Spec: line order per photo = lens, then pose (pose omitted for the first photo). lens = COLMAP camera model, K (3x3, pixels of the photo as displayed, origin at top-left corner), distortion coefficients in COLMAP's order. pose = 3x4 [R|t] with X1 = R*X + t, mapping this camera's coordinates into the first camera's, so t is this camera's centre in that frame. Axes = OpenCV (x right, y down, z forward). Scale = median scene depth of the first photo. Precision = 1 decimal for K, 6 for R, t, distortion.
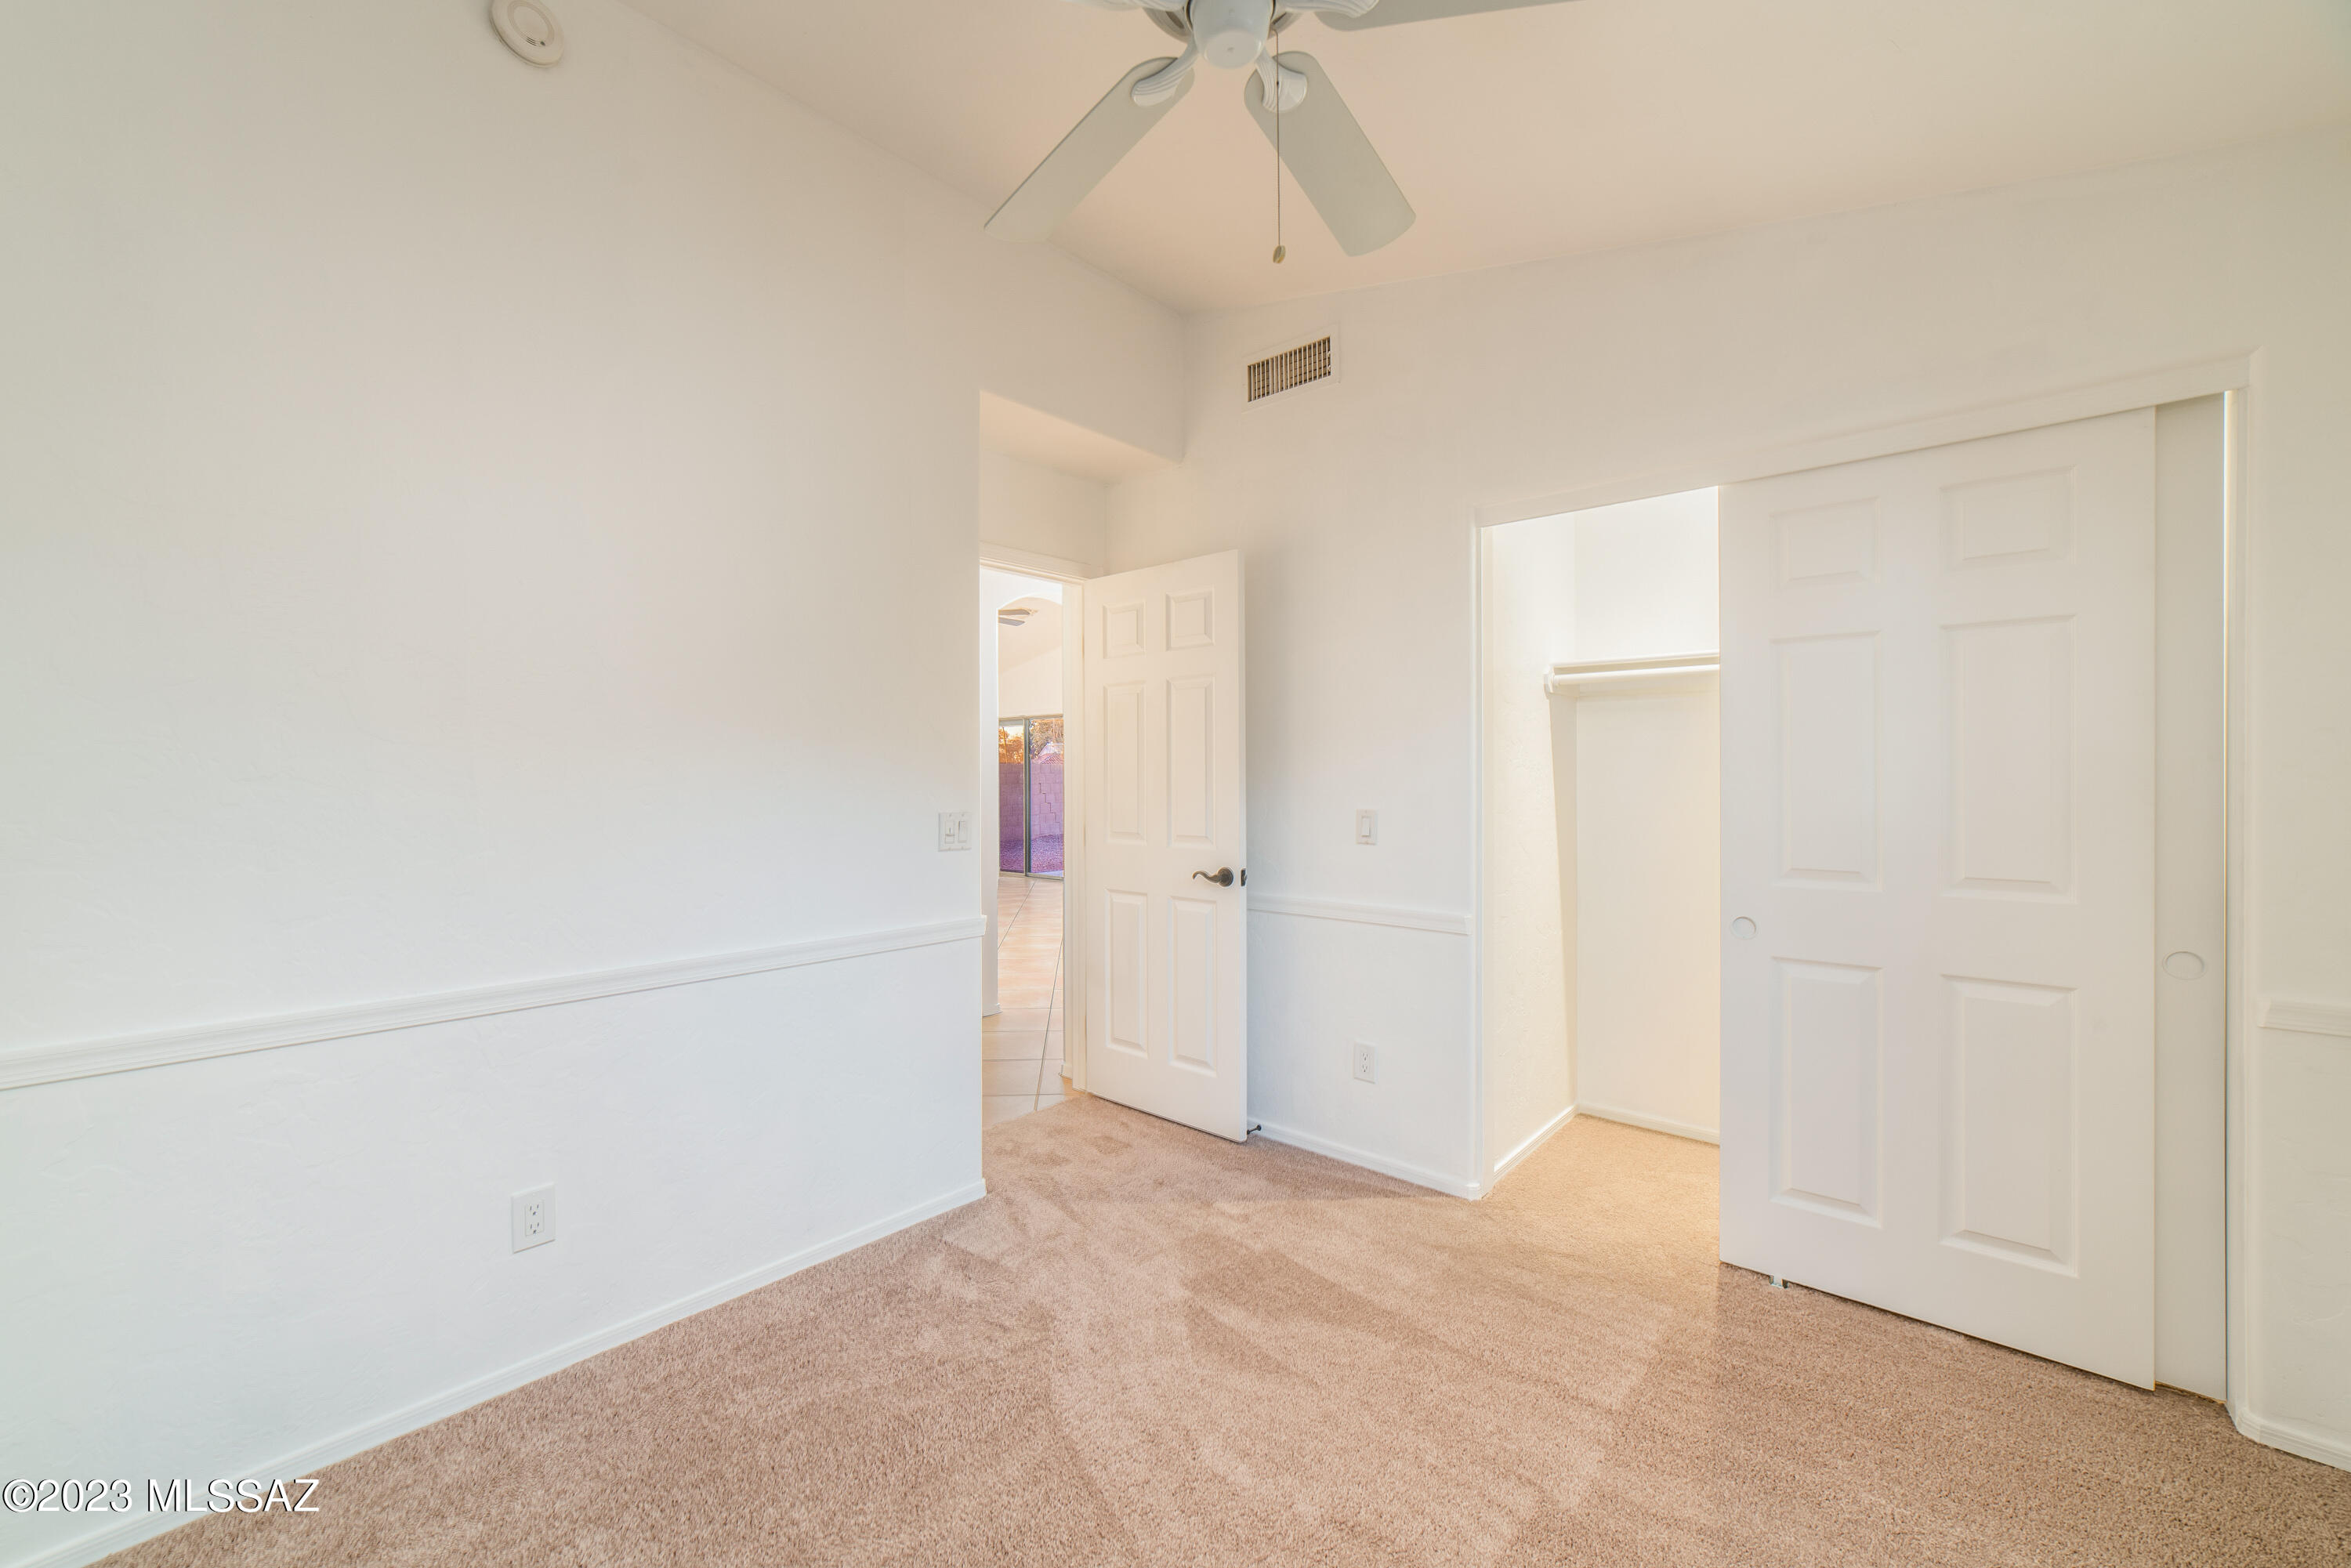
lens RADIAL K [[919.8, 0, 1152.0], [0, 919.8, 784.6], [0, 0, 1]] dist [-0.021786, 0.009617]
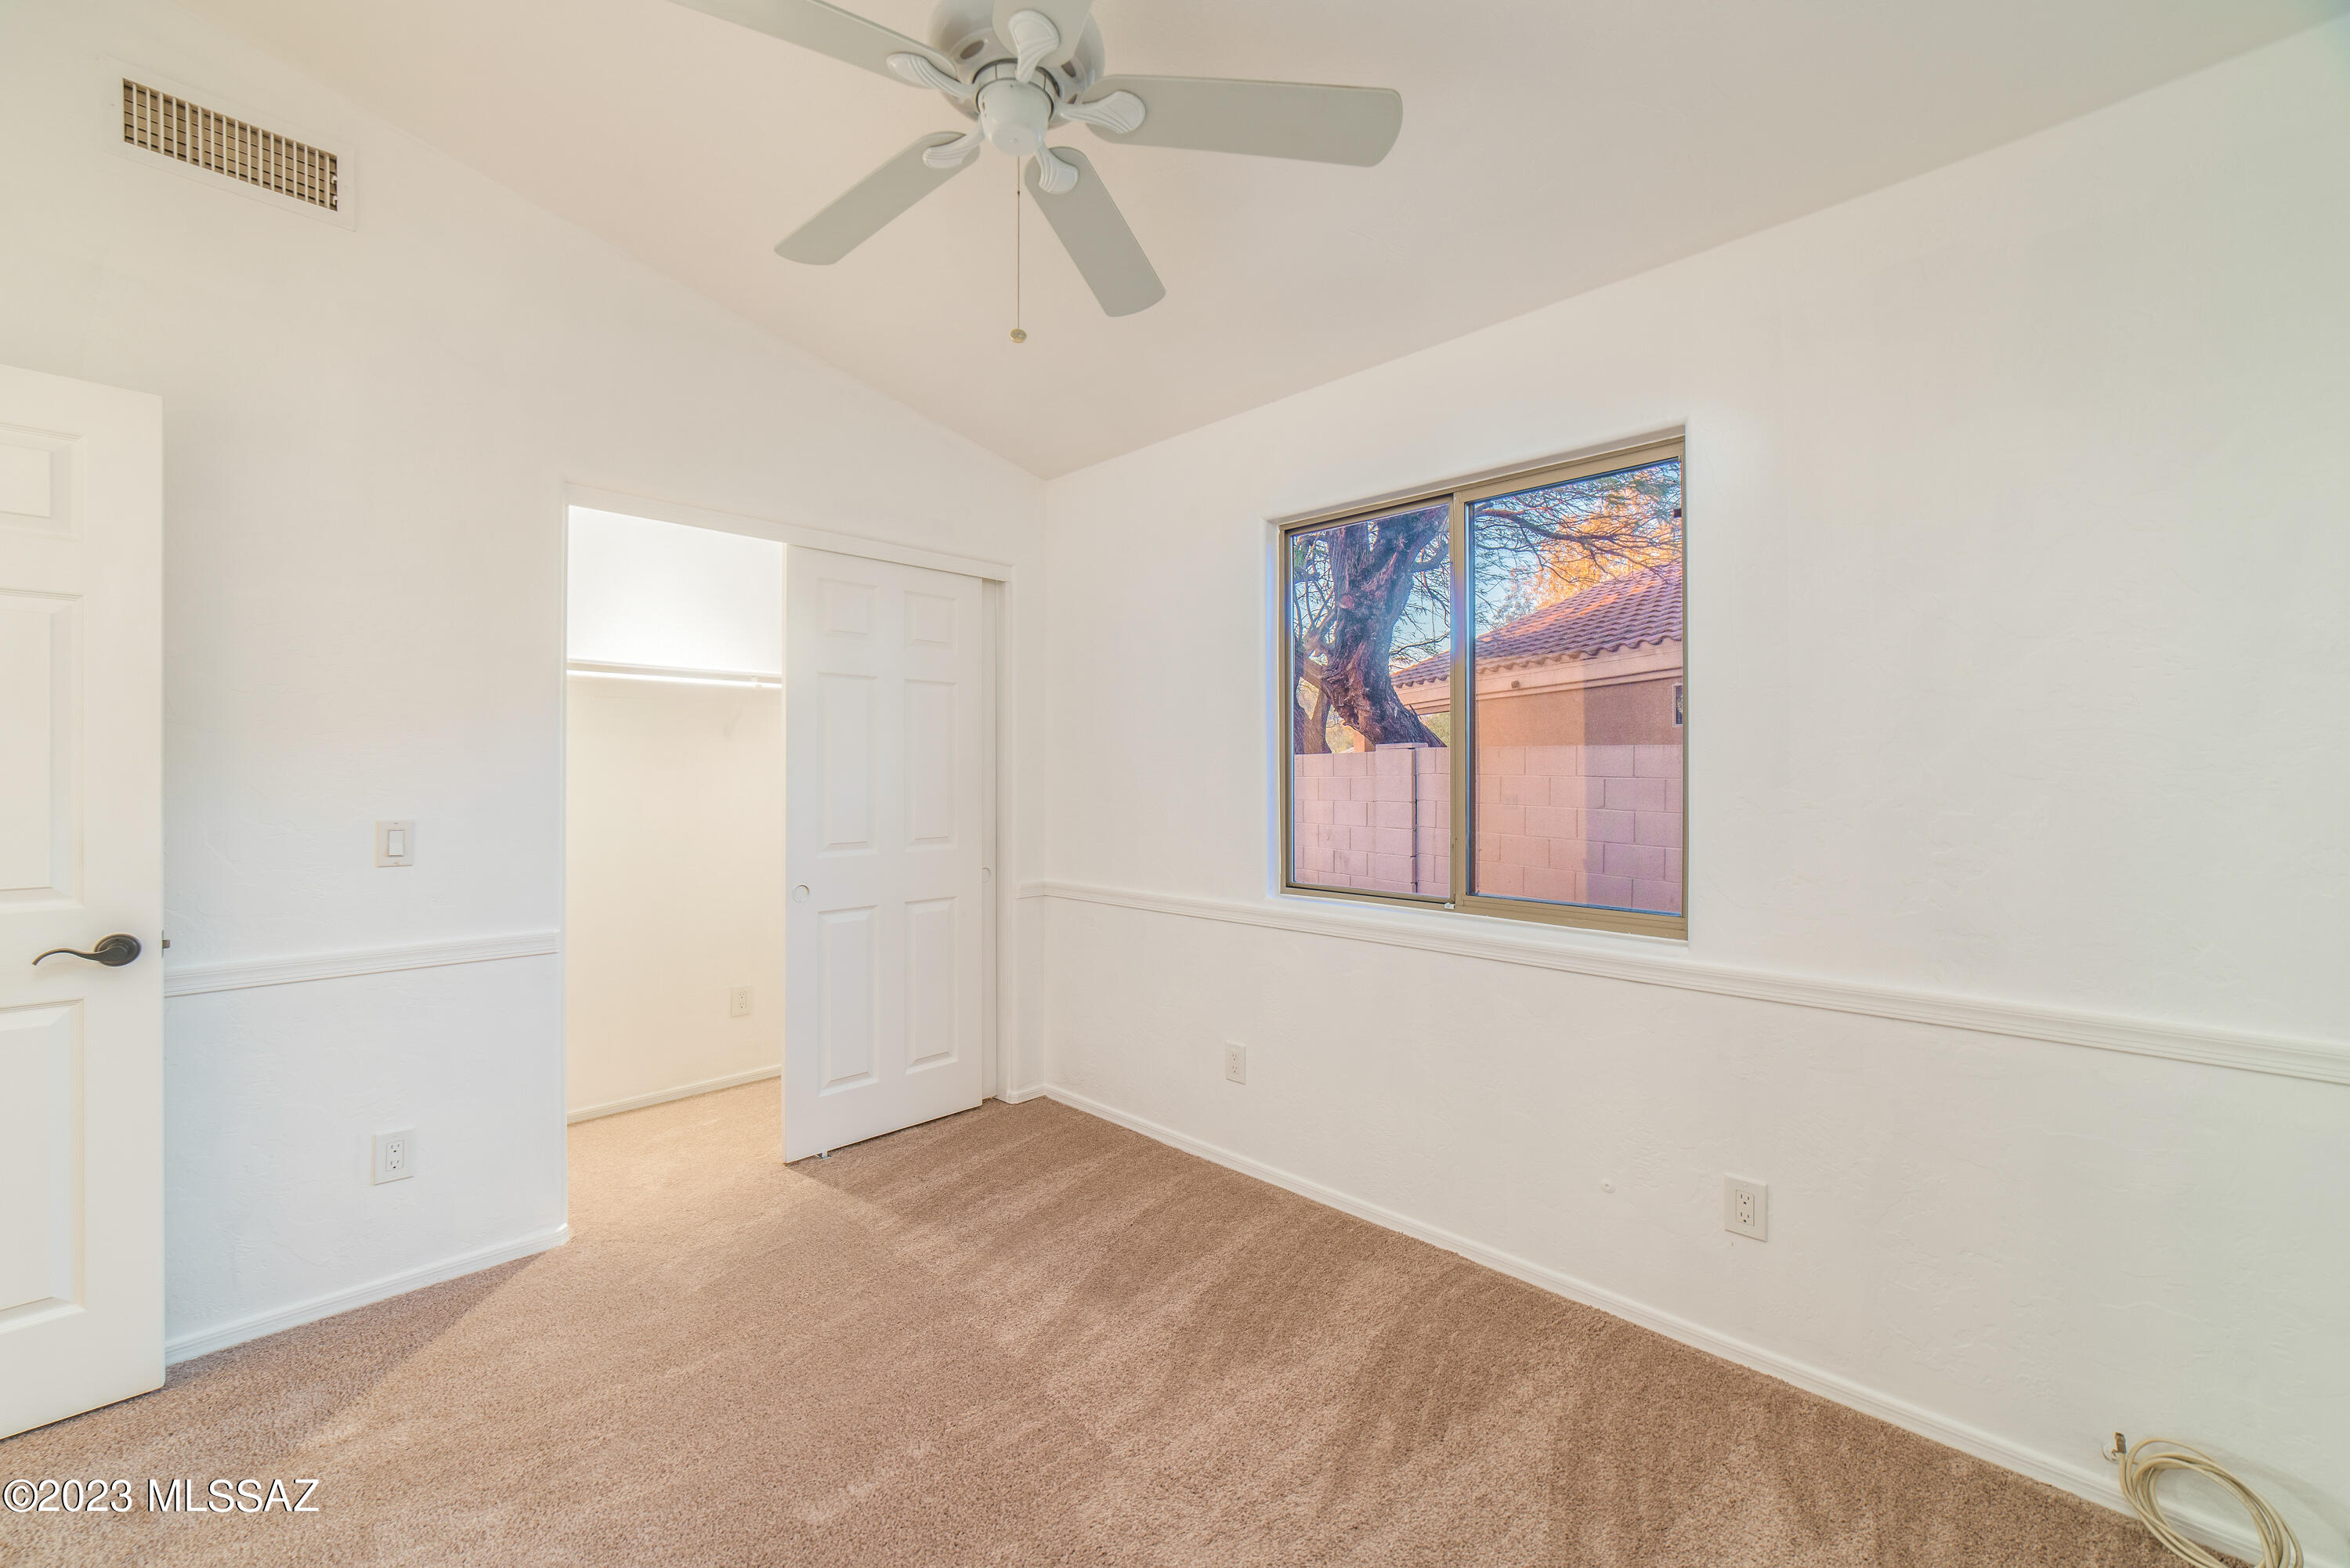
lens RADIAL K [[919.4, 0, 1151.5], [0, 919.4, 784.6], [0, 0, 1]] dist [-0.021786, 0.009617]
pose [[0.064406, -0.007712, 0.997894, -0.515596], [0.013909, 0.999880, 0.006830, 0.001967], [-0.997827, 0.013440, 0.064505, 0.362973]]
